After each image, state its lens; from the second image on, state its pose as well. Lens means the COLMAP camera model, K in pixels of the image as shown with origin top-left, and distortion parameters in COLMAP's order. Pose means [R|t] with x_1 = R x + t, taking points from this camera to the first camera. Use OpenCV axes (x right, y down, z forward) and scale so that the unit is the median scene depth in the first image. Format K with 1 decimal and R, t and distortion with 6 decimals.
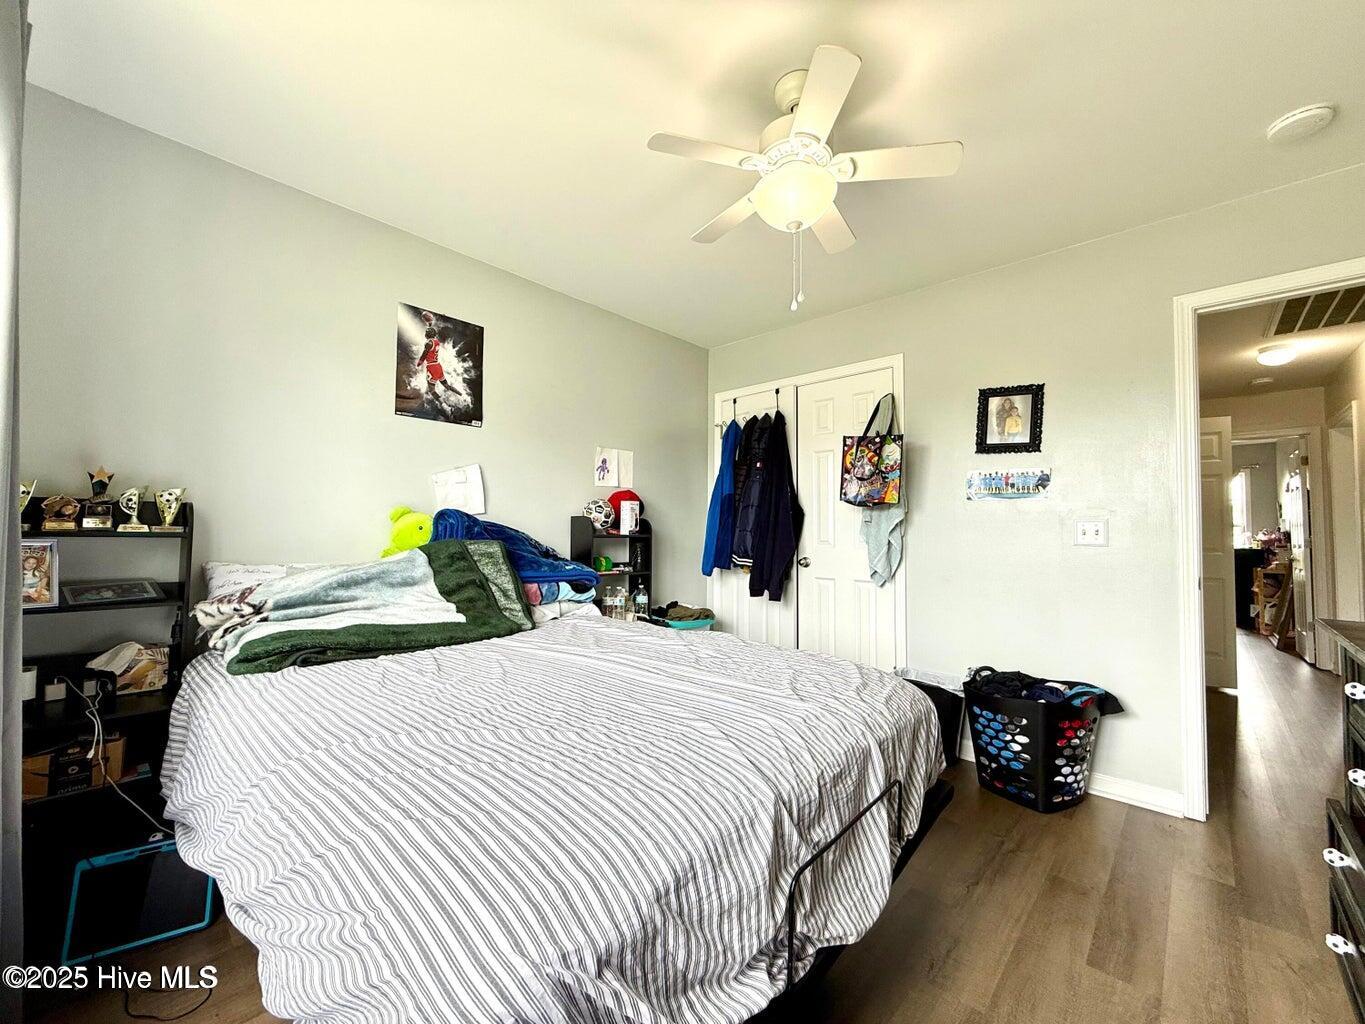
lens RADIAL K [[544.0, 0, 677.9], [0, 544.0, 510.0], [0, 0, 1]] dist [0.001648, 0.000245]
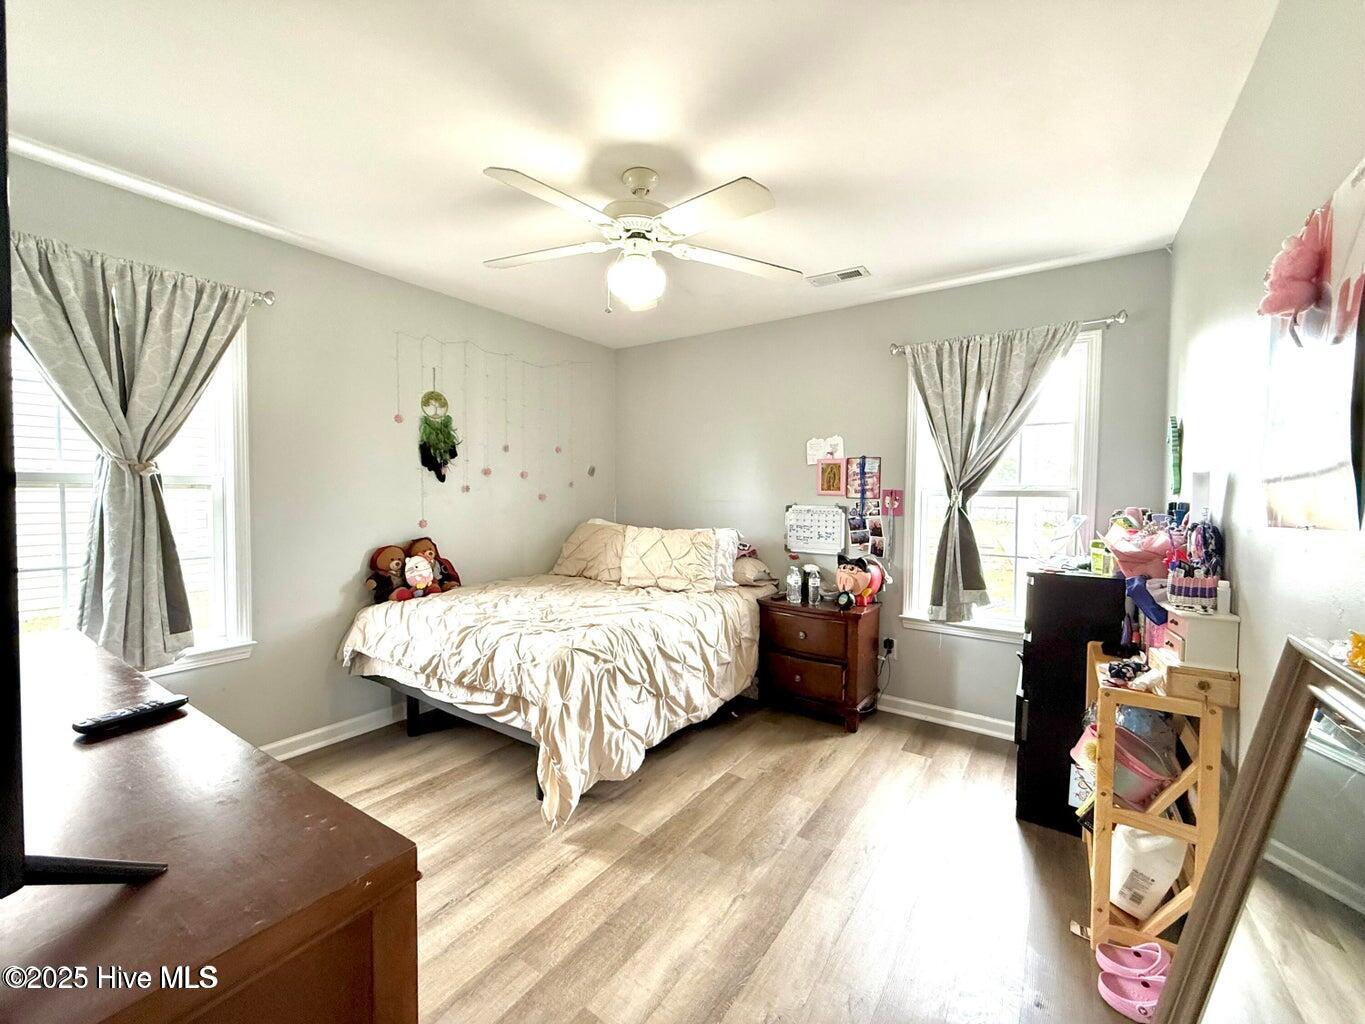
lens RADIAL K [[544.0, 0, 677.9], [0, 544.0, 510.0], [0, 0, 1]] dist [0.001648, 0.000245]
pose [[0.990502, -0.010559, 0.137095, 1.426081], [0.000300, 0.997211, 0.074636, 0.024292], [-0.137501, -0.073886, 0.987742, 1.335410]]
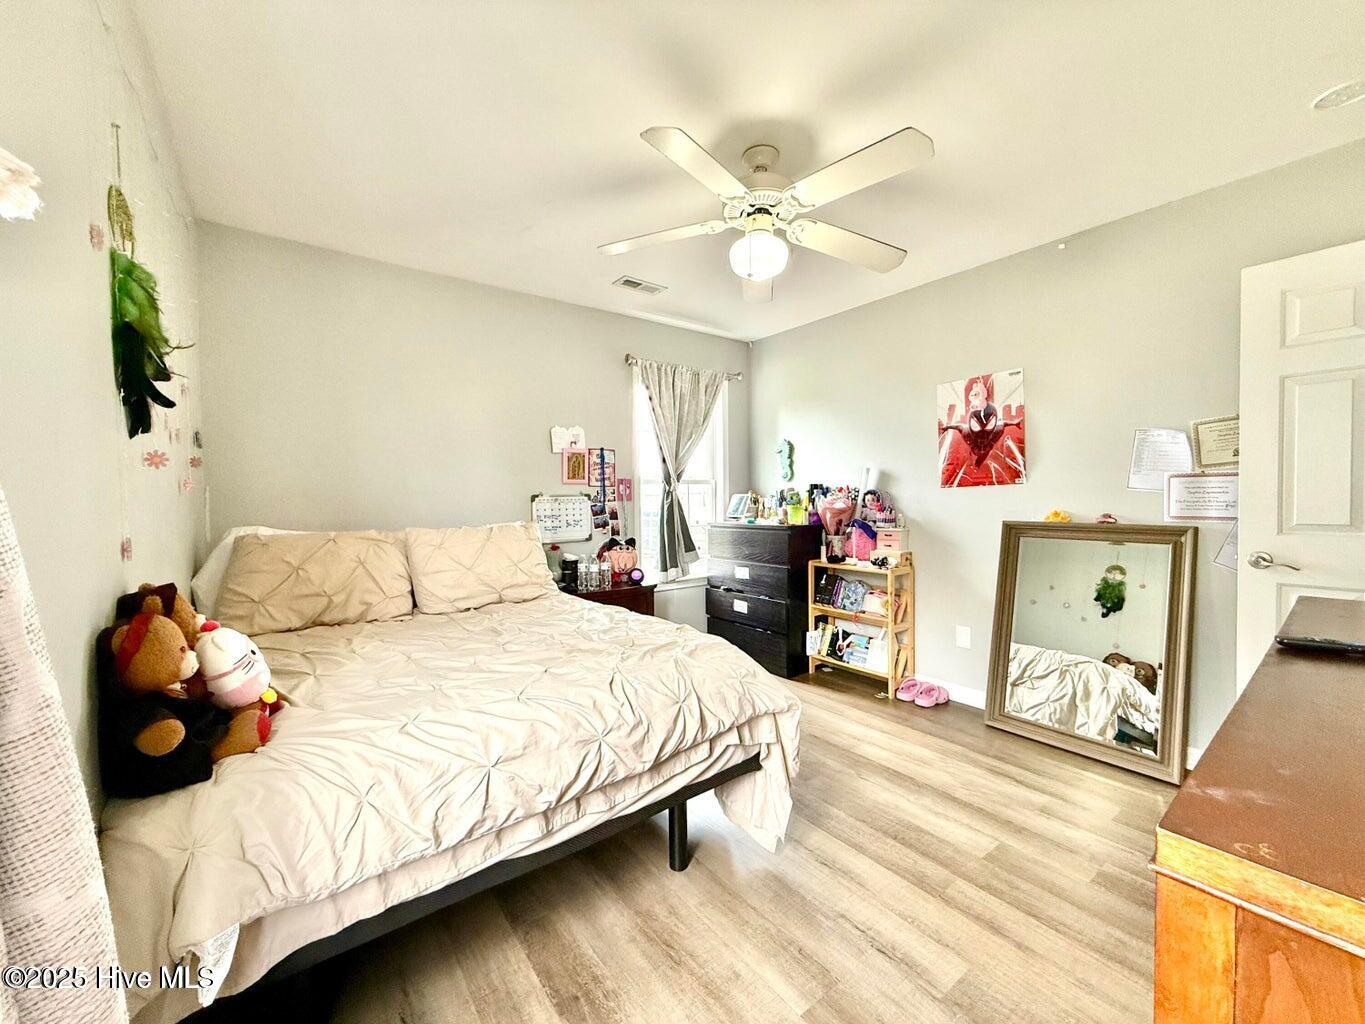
lens RADIAL K [[544.0, 0, 677.9], [0, 544.0, 510.0], [0, 0, 1]] dist [0.001648, 0.000245]
pose [[0.191072, -0.042346, 0.980662, 0.928469], [-0.022391, 0.998621, 0.047484, 0.063637], [-0.981321, -0.031031, 0.189860, 1.840584]]
